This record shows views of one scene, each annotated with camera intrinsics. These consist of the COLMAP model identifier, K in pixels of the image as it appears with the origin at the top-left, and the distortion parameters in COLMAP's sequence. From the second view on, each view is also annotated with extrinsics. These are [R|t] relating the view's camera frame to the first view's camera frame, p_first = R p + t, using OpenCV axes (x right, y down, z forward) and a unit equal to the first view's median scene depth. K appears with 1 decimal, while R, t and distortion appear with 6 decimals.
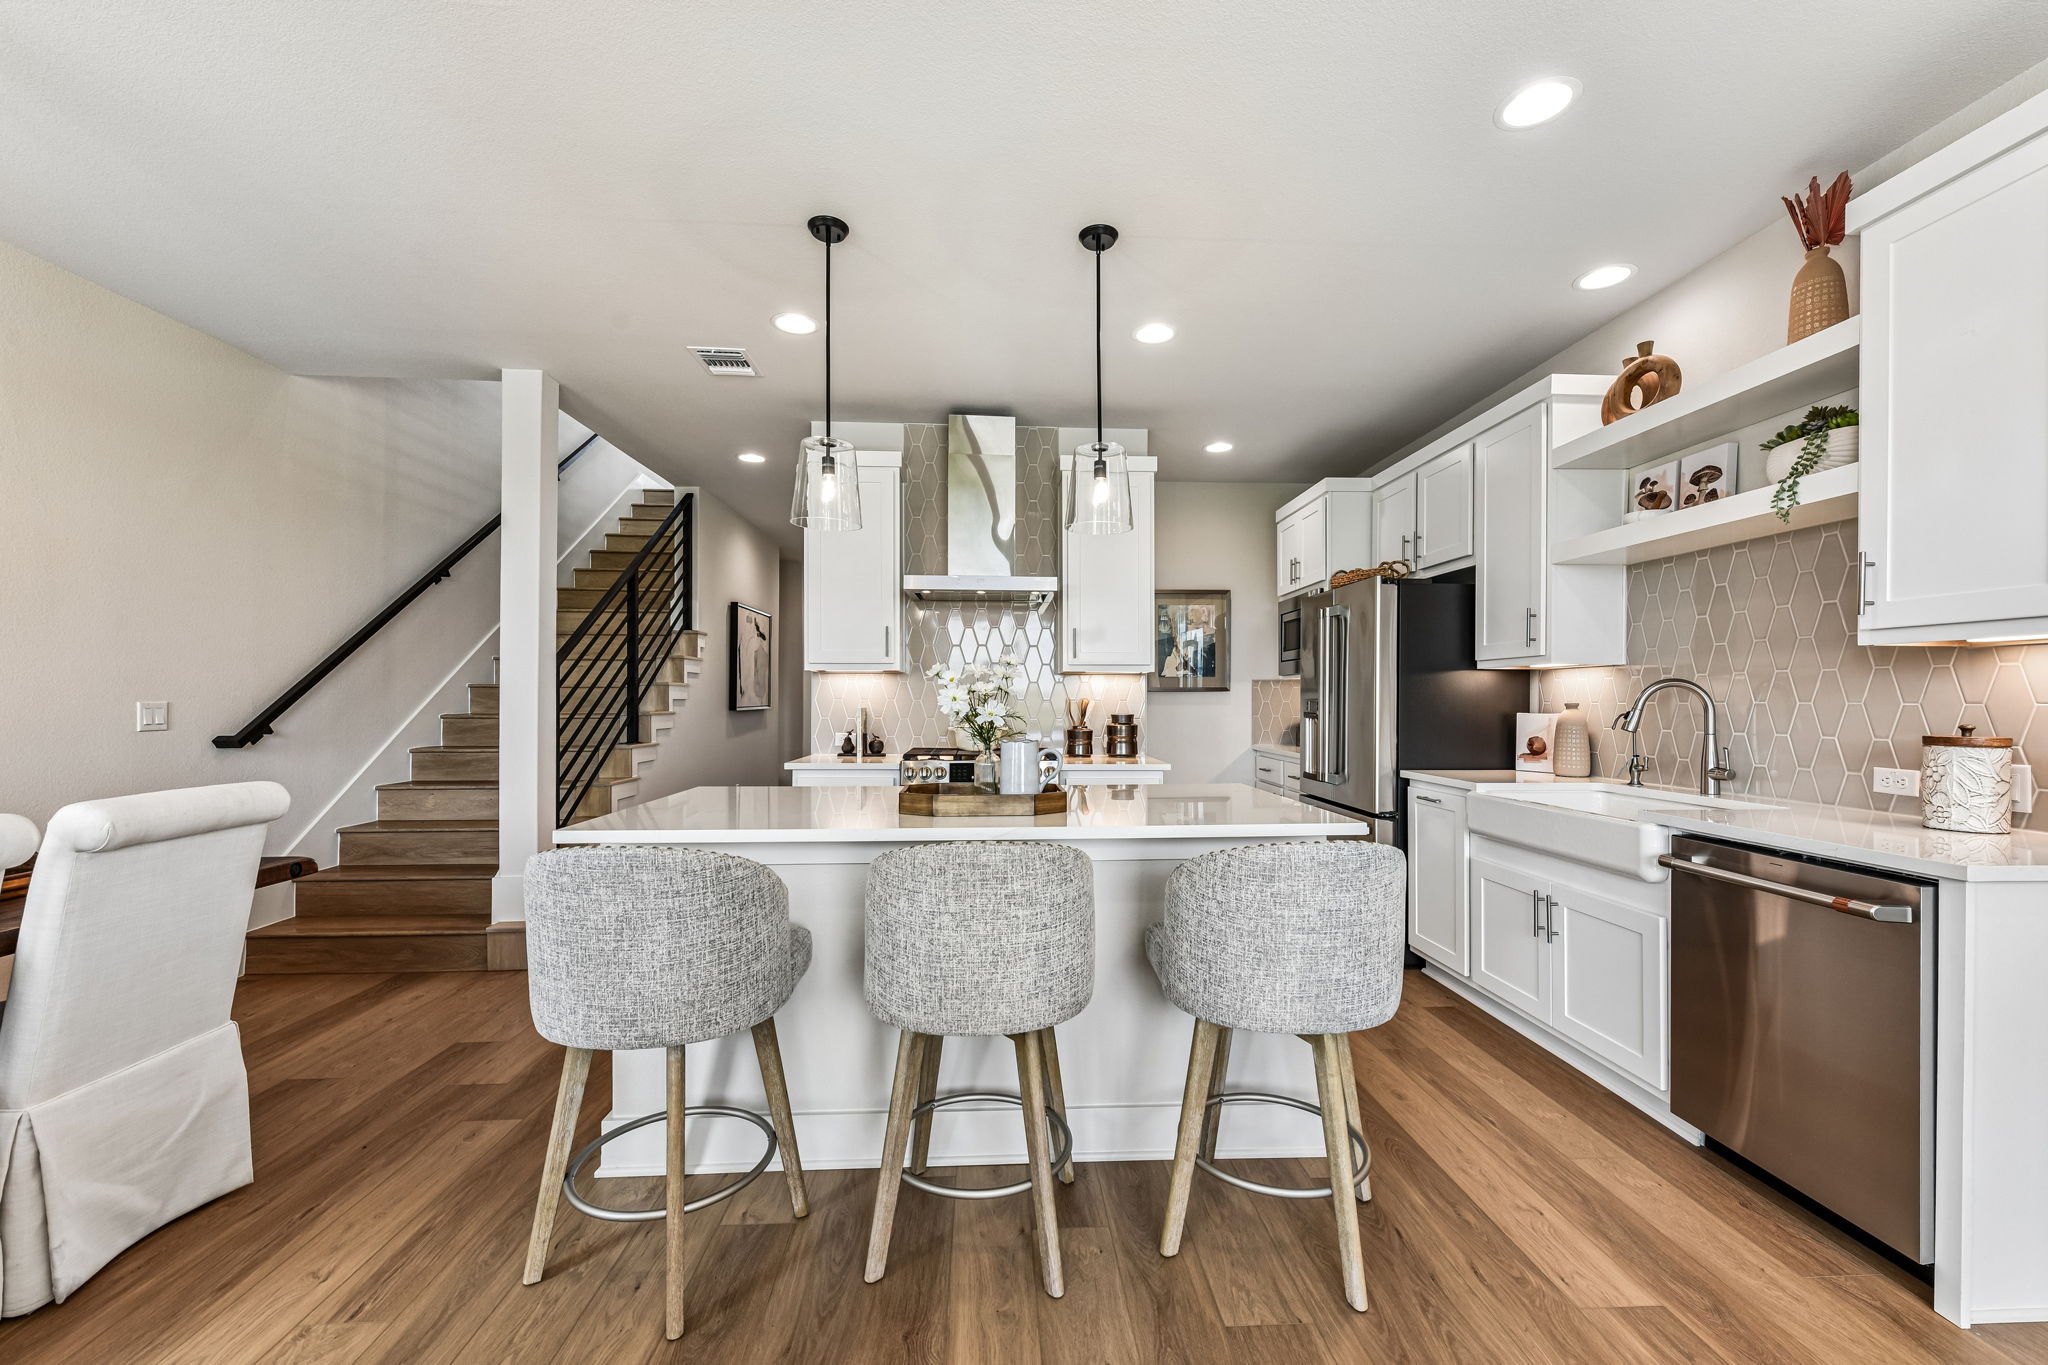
lens RADIAL K [[810.2, 0, 1030.7], [0, 810.2, 697.7], [0, 0, 1]] dist [0.006117, 0.000025]
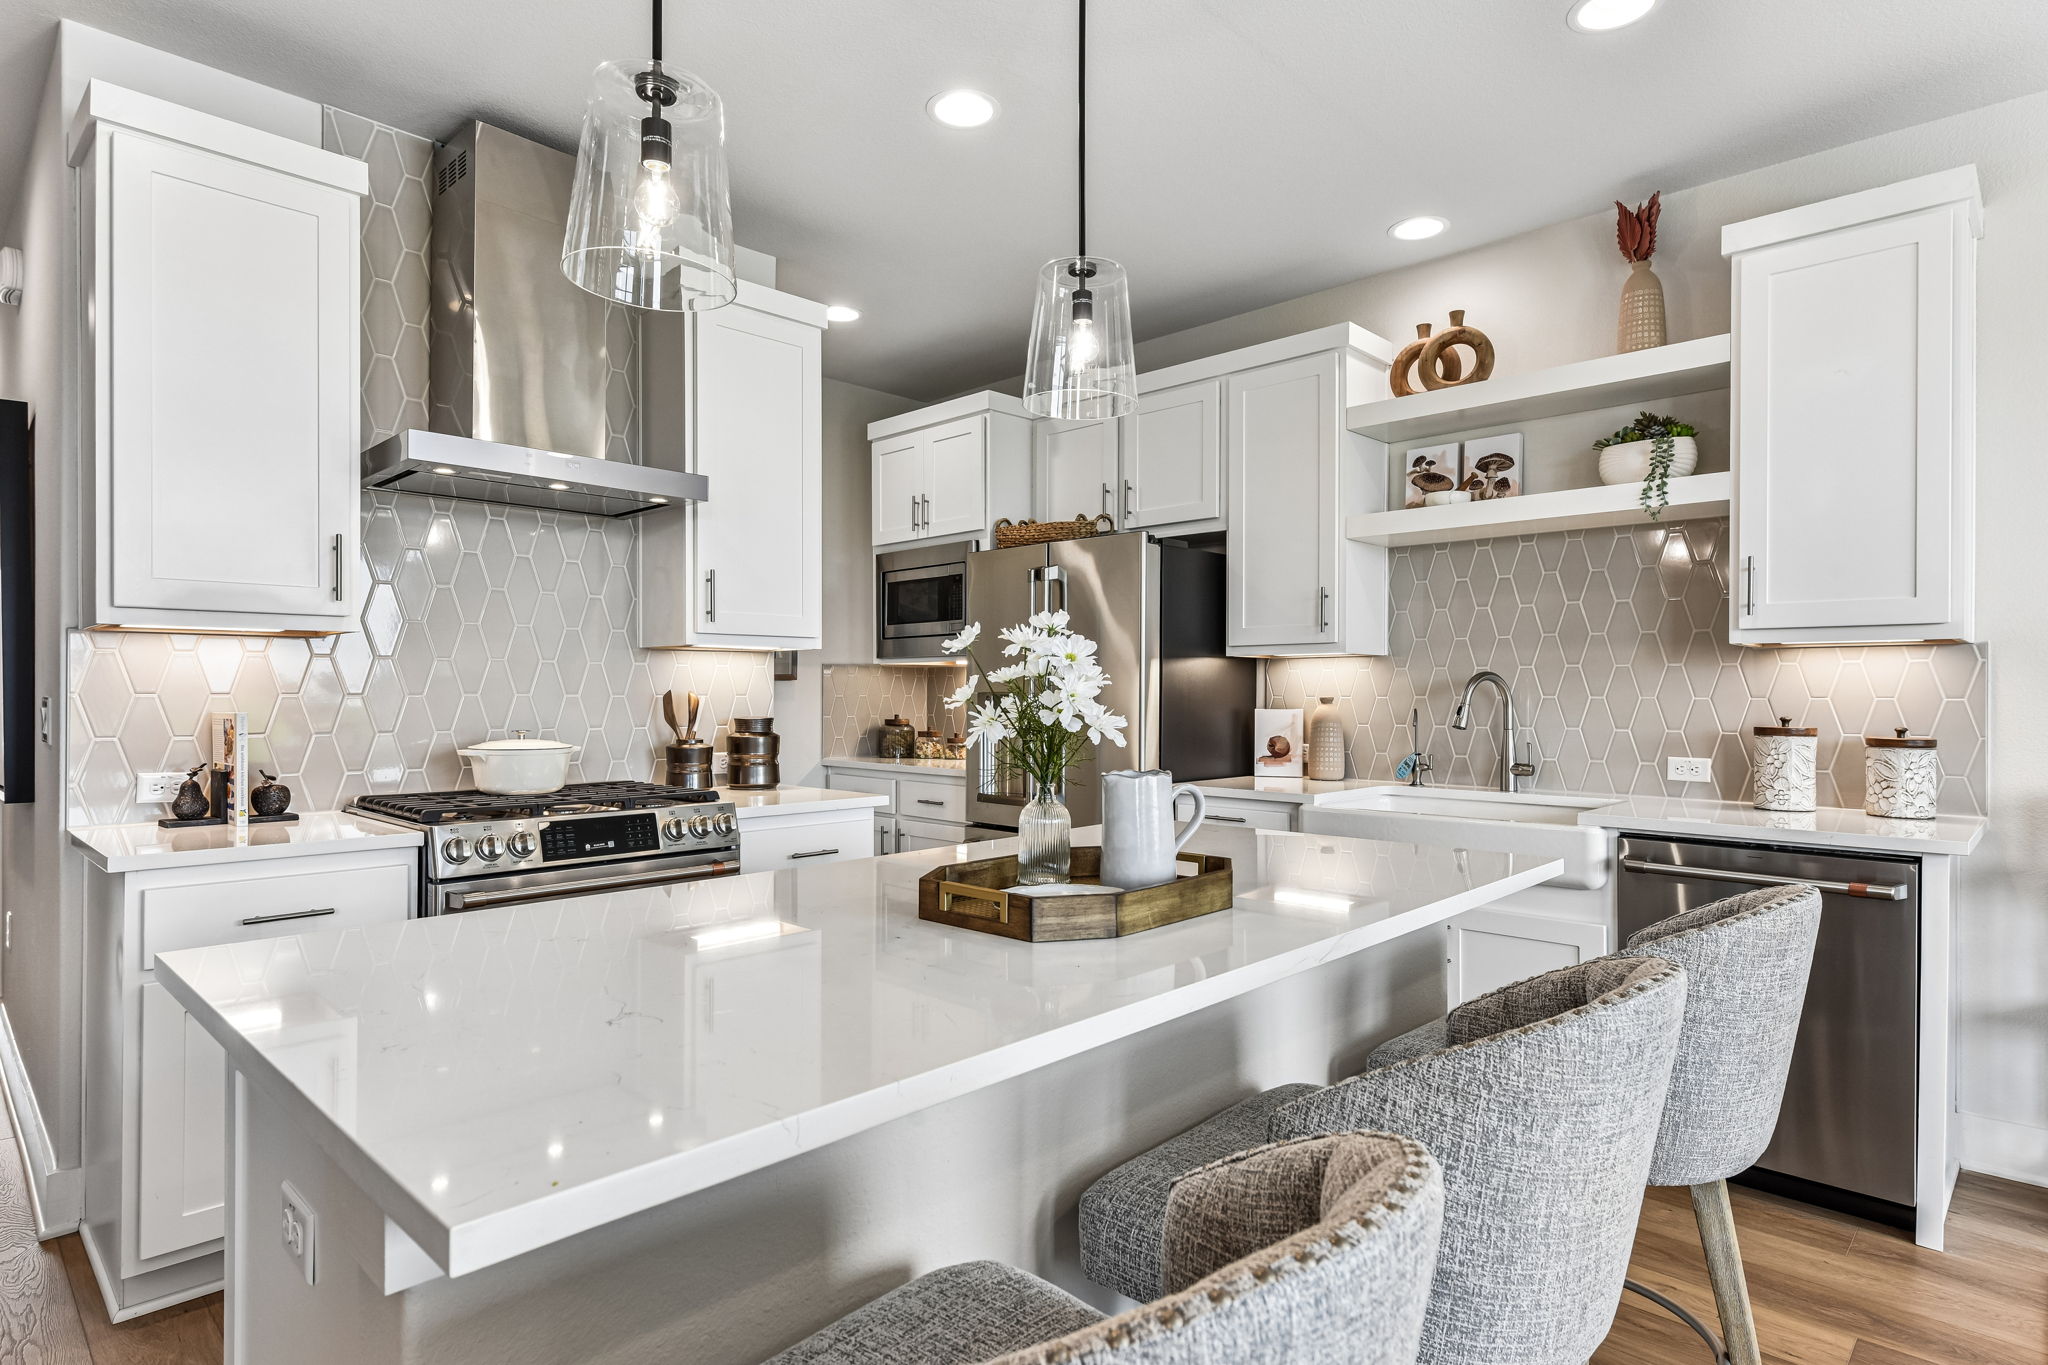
lens RADIAL K [[1086.9, 0, 1037.5], [0, 1086.9, 684.4], [0, 0, 1]] dist [0.007328, -0.000372]
pose [[0.731407, 0.004115, 0.681929, -0.413549], [-0.001671, 0.999990, -0.004242, -0.002053], [-0.681939, 0.001963, 0.731406, 0.384300]]
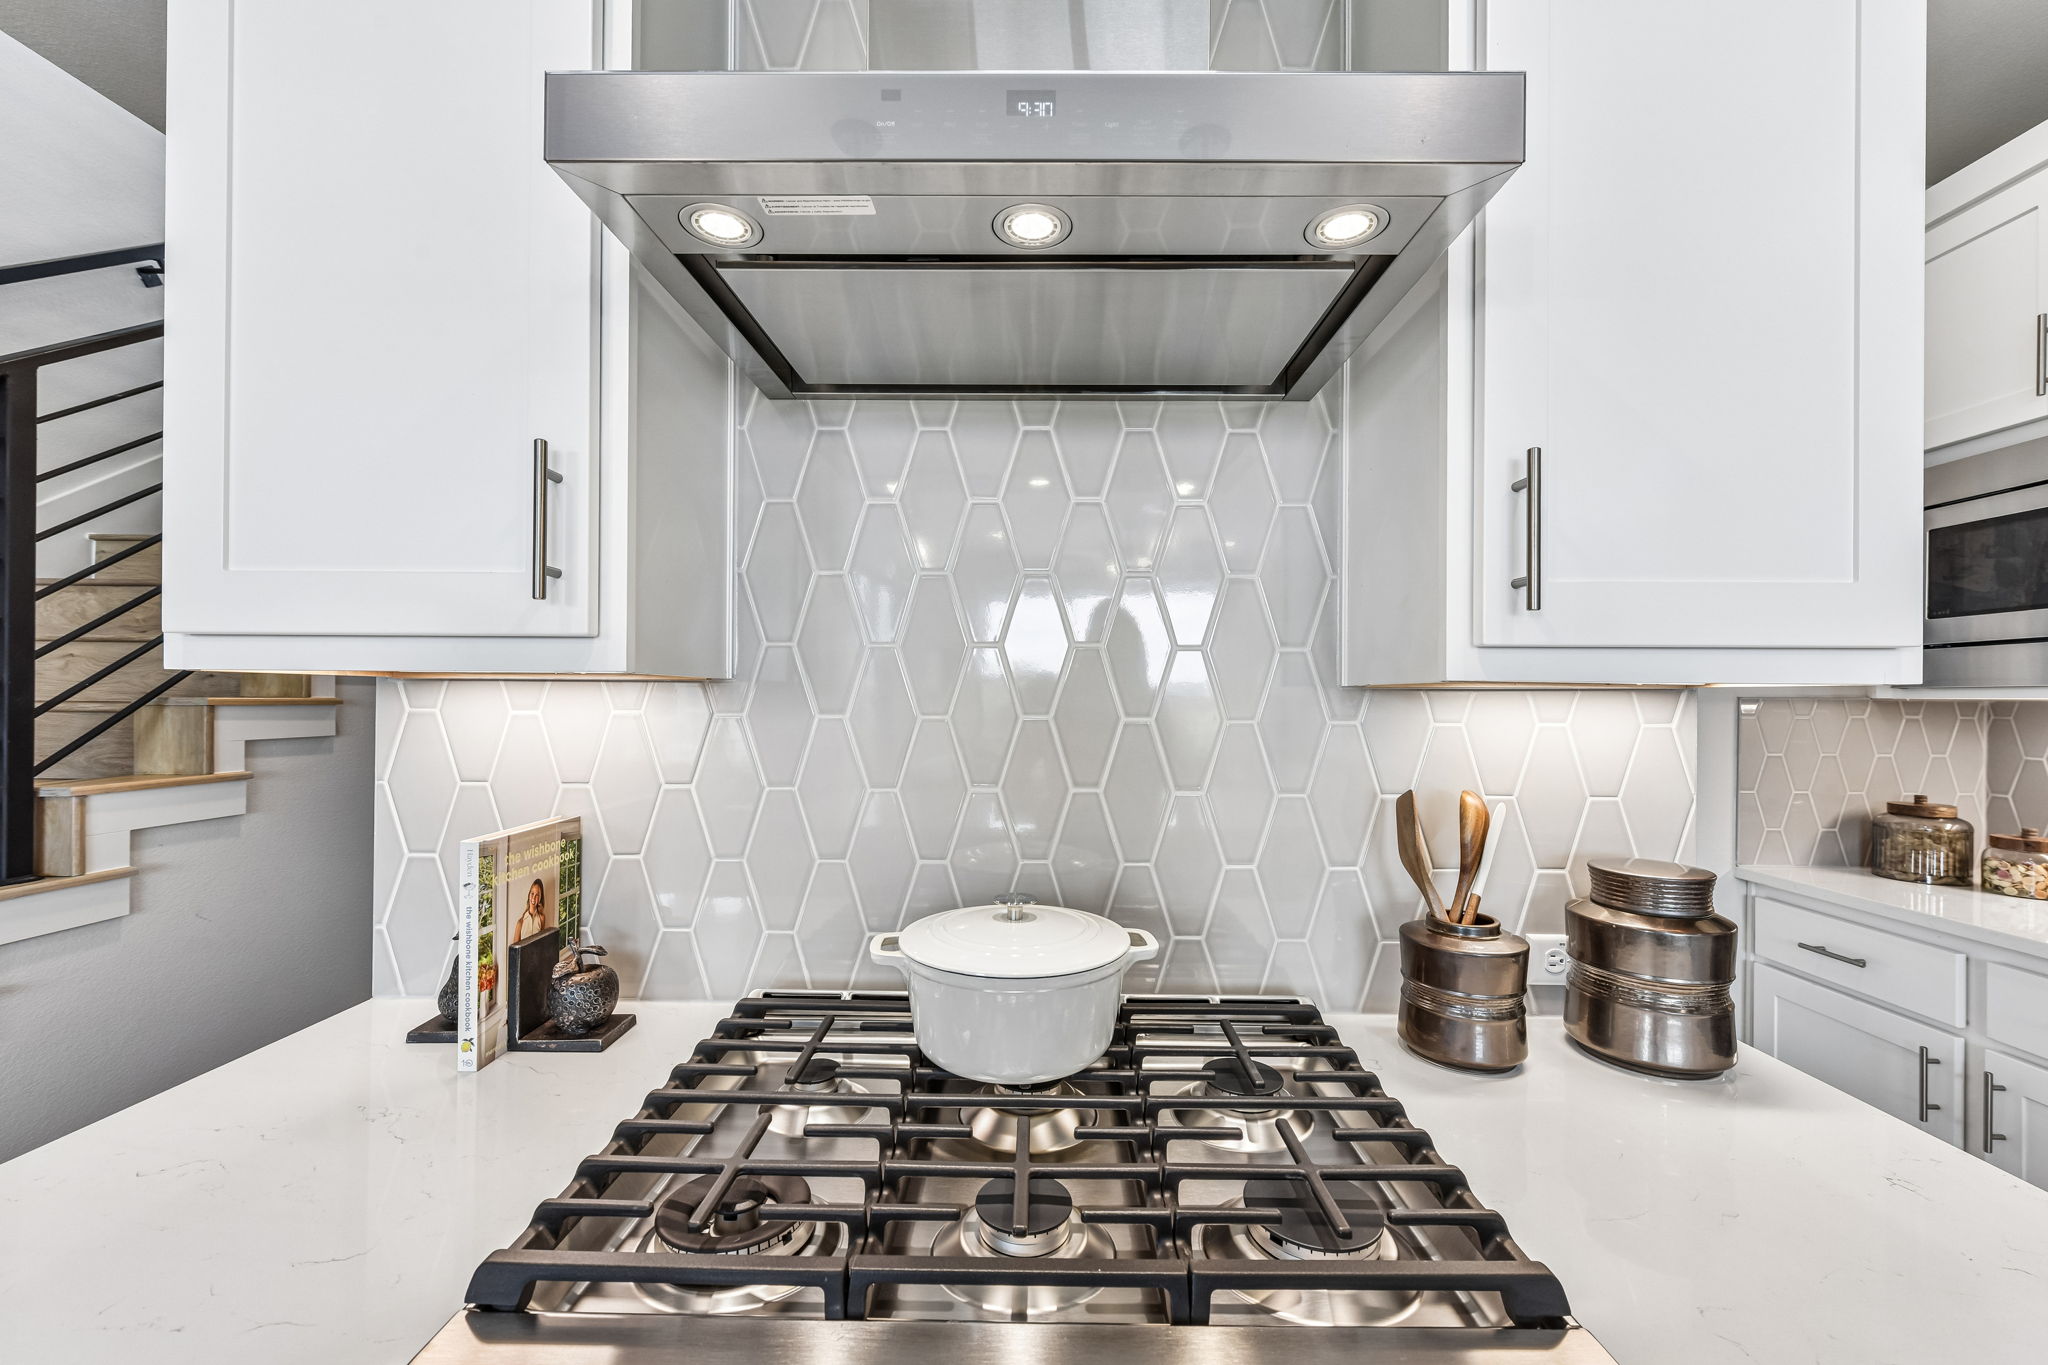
lens RADIAL K [[810.2, 0, 1031.7], [0, 810.2, 694.6], [0, 0, 1]] dist [0.006117, 0.000025]
pose [[0.997274, 0.008519, -0.073299, -0.062196], [-0.008342, 0.999962, 0.002711, -0.039846], [0.073319, -0.002092, 0.997306, 1.106607]]
